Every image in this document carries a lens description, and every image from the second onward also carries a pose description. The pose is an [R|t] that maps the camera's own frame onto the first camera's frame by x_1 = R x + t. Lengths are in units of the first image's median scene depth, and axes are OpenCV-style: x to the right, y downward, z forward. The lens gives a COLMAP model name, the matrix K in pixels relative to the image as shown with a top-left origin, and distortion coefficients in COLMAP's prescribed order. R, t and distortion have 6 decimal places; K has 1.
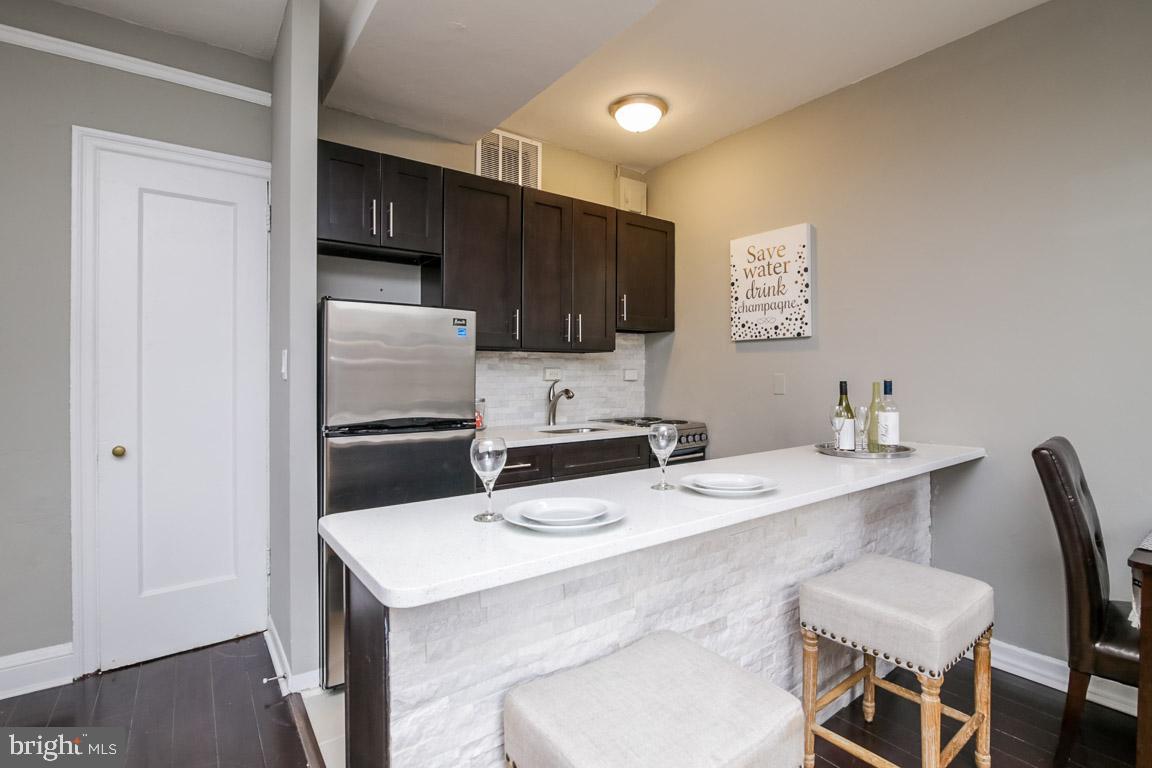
lens RADIAL K [[530.1, 0, 573.8], [0, 530.1, 373.5], [0, 0, 1]] dist [-0.022582, 0.000065]
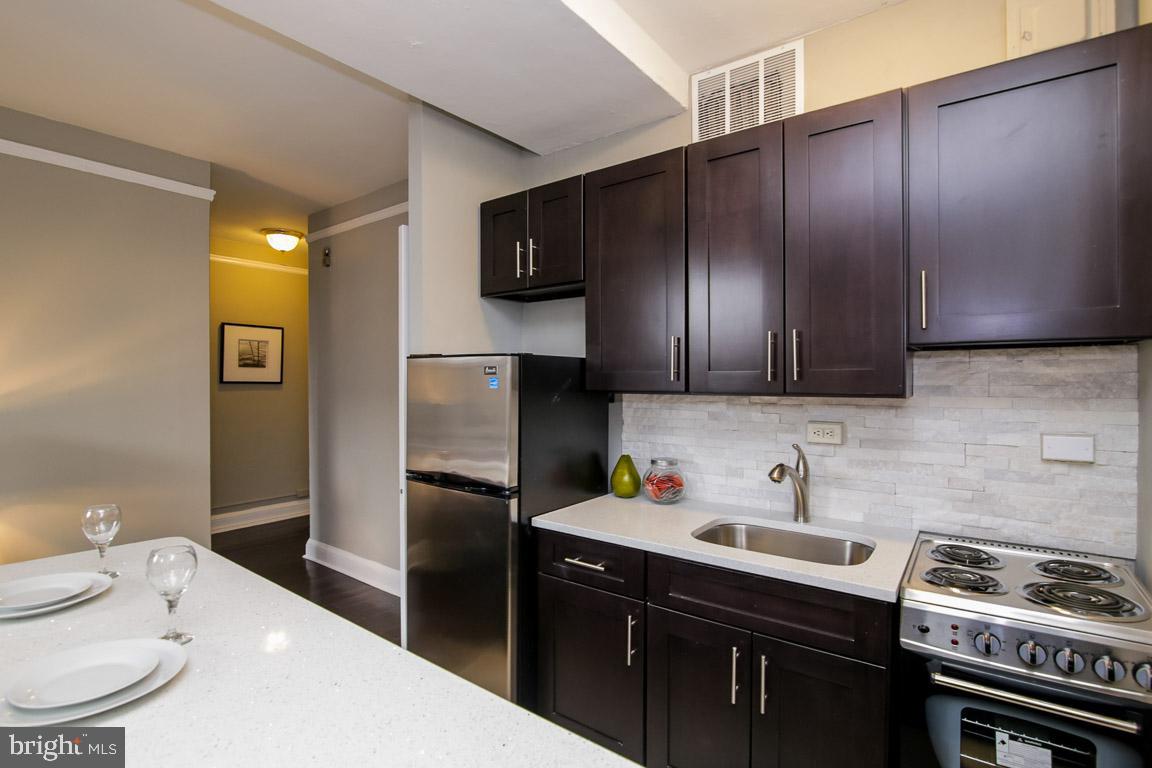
lens RADIAL K [[530.1, 0, 573.8], [0, 530.1, 373.5], [0, 0, 1]] dist [-0.022582, 0.000065]
pose [[0.304172, -0.007830, -0.952585, 0.449356], [-0.001270, 0.999962, -0.008625, -0.061416], [0.952616, 0.003833, 0.304151, 0.626887]]
